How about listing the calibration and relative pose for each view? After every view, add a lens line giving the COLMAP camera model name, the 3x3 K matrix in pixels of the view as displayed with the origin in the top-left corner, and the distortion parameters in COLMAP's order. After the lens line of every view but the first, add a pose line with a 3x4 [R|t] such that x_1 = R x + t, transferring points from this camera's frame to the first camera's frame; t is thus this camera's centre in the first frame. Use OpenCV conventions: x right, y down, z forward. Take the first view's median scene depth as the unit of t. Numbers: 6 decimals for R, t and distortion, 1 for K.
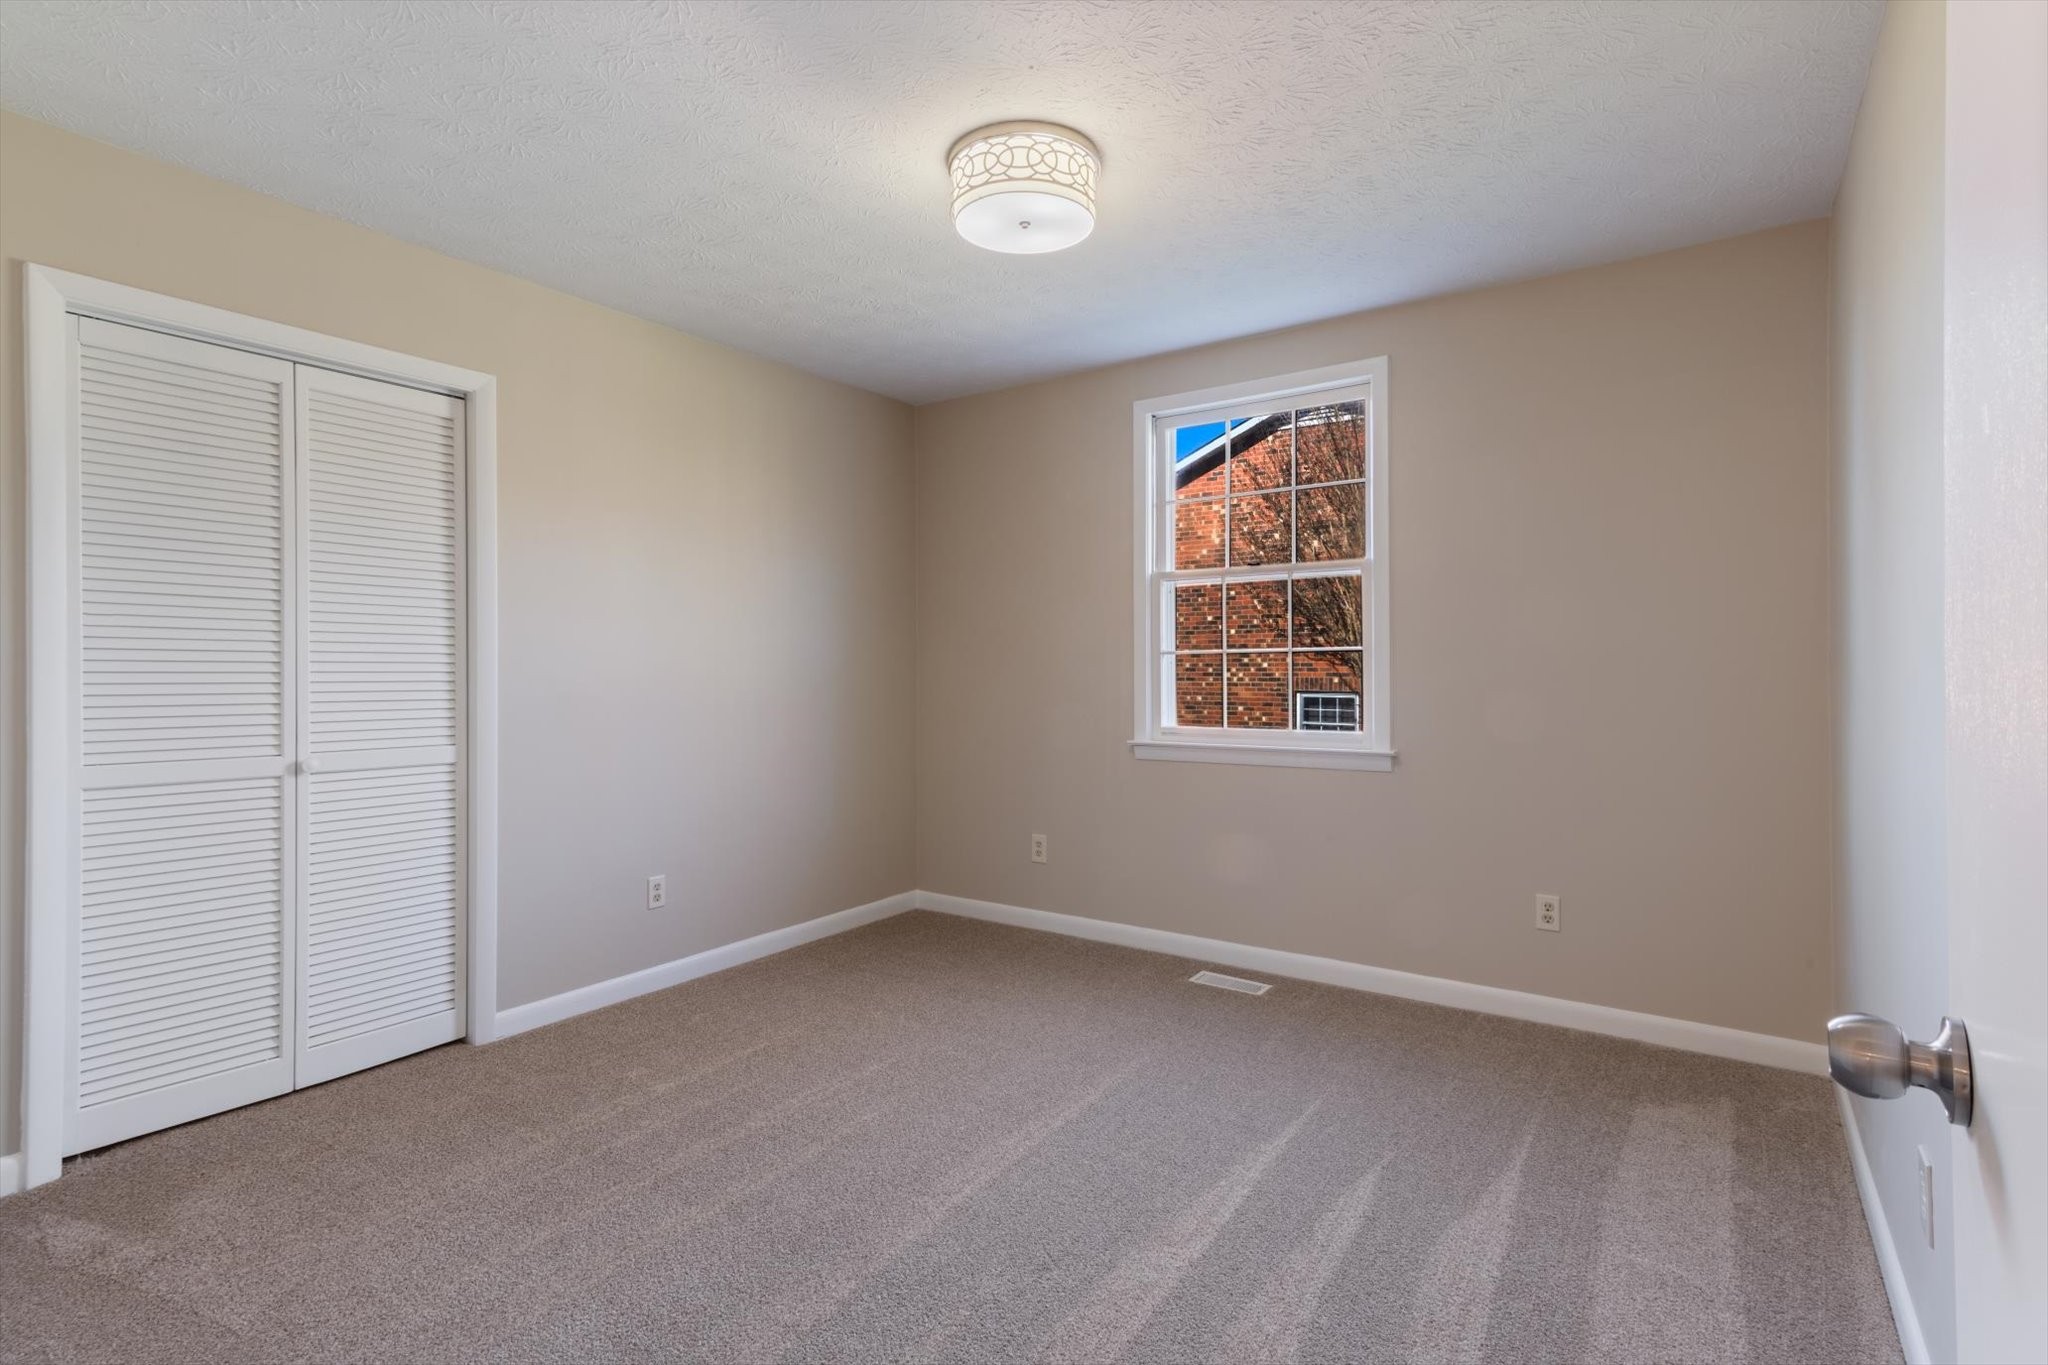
lens RADIAL K [[970.0, 0, 1017.6], [0, 970.0, 678.1], [0, 0, 1]] dist [-0.000782, -0.000091]
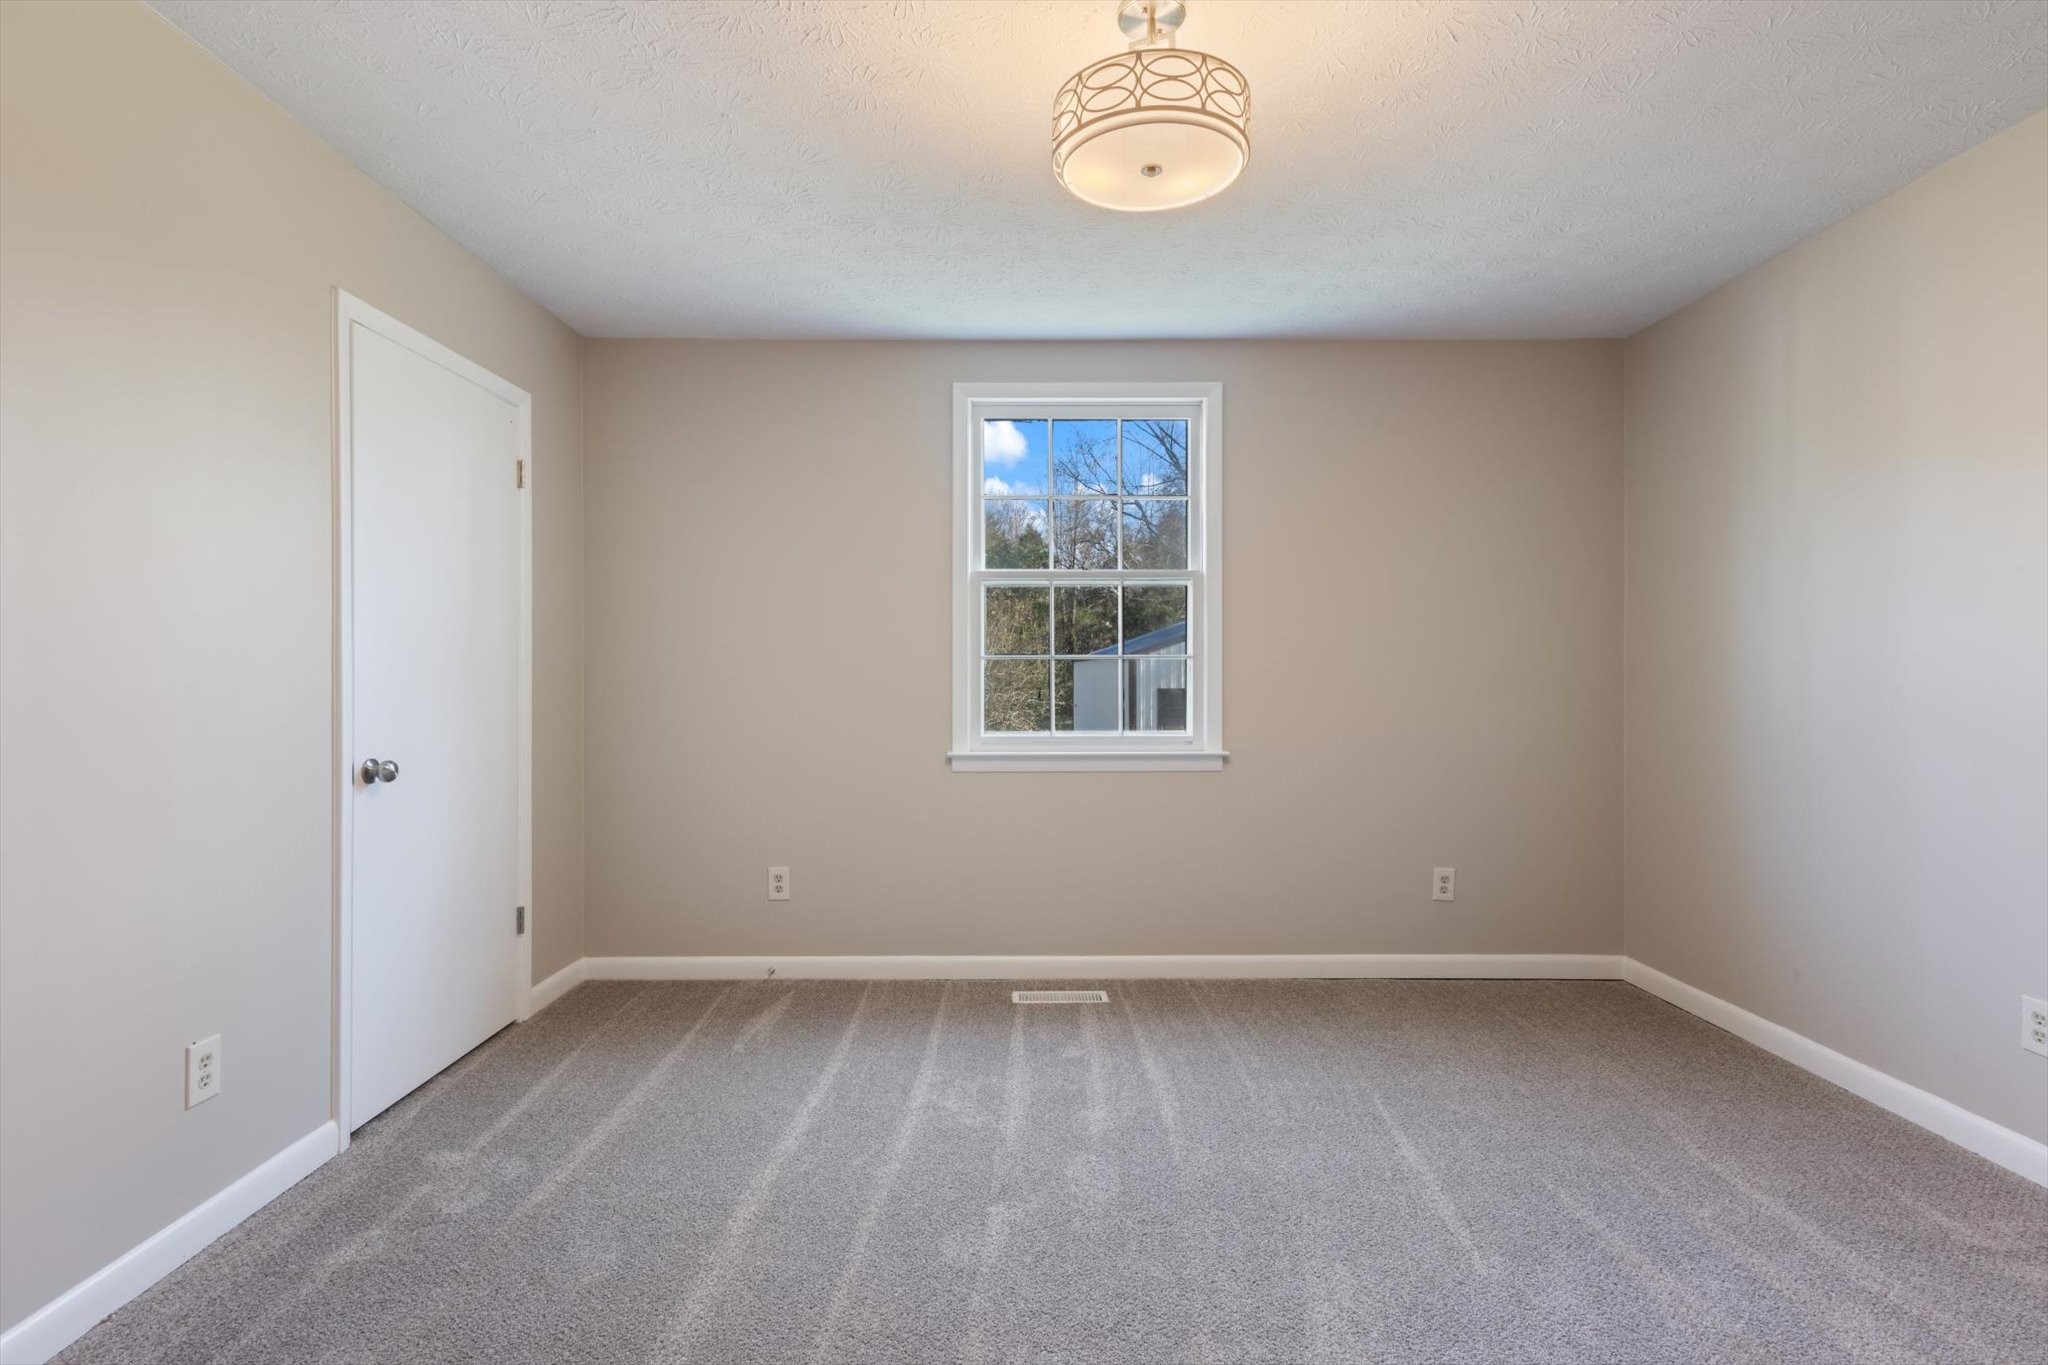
lens RADIAL K [[970.0, 0, 1017.6], [0, 970.0, 678.1], [0, 0, 1]] dist [-0.000782, -0.000091]
pose [[0.818672, -0.001100, 0.574261, -0.359019], [0.002287, 0.999996, -0.001346, -0.004505], [-0.574257, 0.002415, 0.818671, 0.217295]]
